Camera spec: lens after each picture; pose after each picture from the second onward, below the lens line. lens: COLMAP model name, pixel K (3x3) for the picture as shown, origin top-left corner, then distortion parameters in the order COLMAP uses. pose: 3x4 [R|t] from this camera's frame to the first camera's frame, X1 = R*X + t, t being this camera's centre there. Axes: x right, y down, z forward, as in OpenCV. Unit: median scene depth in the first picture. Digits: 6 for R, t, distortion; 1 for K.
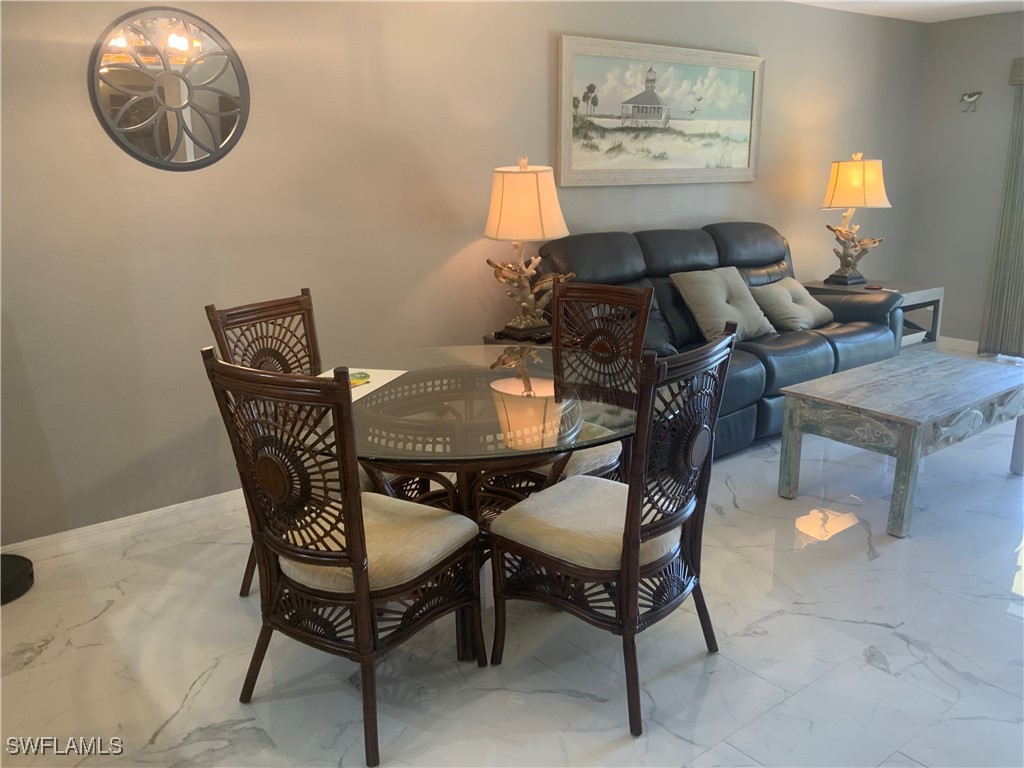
lens RADIAL K [[844.5, 0, 512.0], [0, 844.5, 384.0], [0, 0, 1]] dist [0.117944, -0.242727]
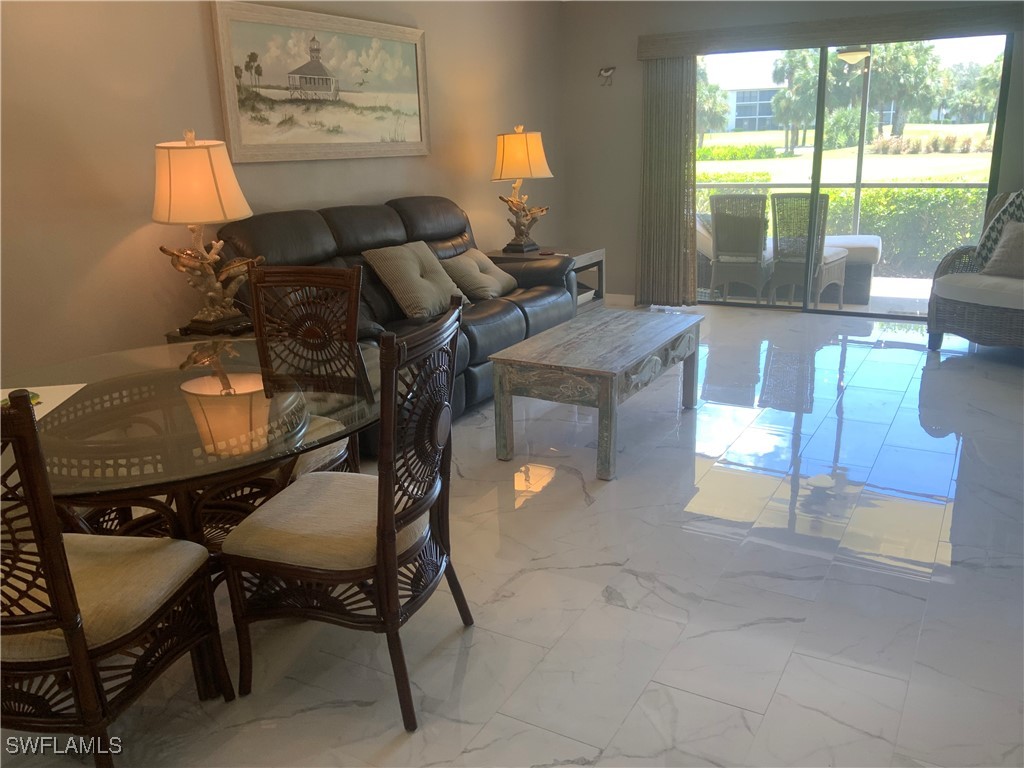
lens RADIAL K [[845.3, 0, 512.0], [0, 845.3, 384.0], [0, 0, 1]] dist [0.096667, -0.187498]
pose [[0.925094, -0.121664, 0.359721, -0.027831], [0.112754, 0.992570, 0.045734, -0.004625], [-0.362613, -0.001748, 0.931938, 0.035199]]
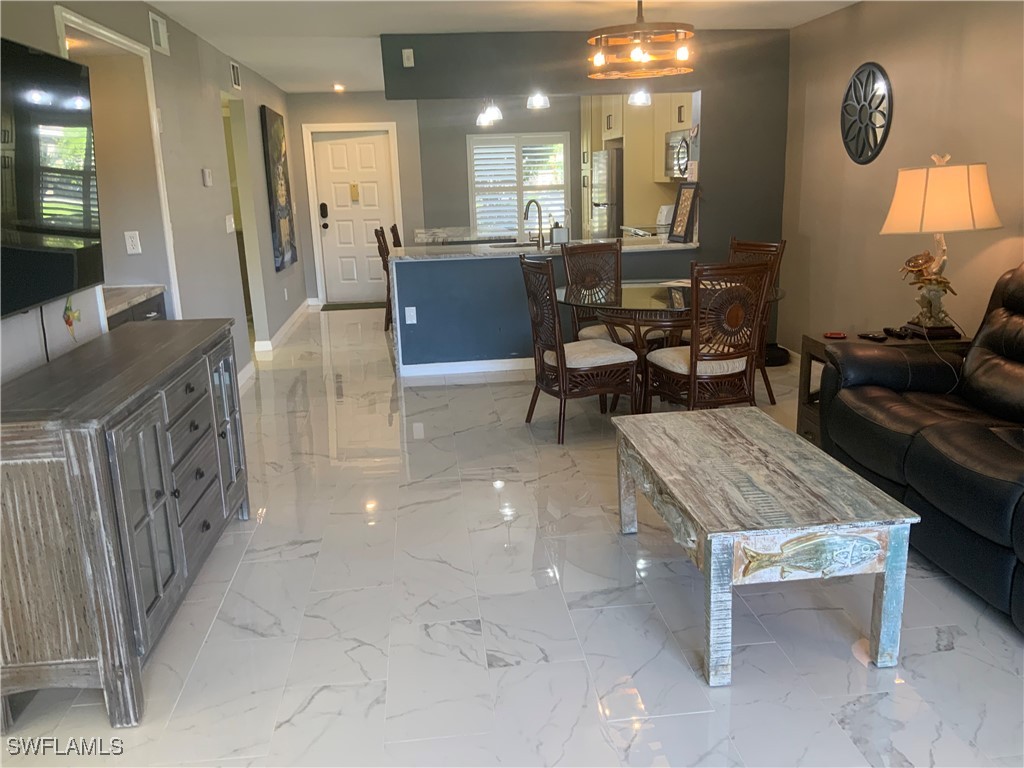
lens RADIAL K [[846.8, 0, 512.0], [0, 846.8, 384.0], [0, 0, 1]] dist [0.097663, -0.187549]
pose [[-0.520815, 0.238129, -0.819784, 1.146476], [-0.174028, 0.910524, 0.375048, -0.305595], [0.835743, 0.337996, -0.432774, 1.087518]]
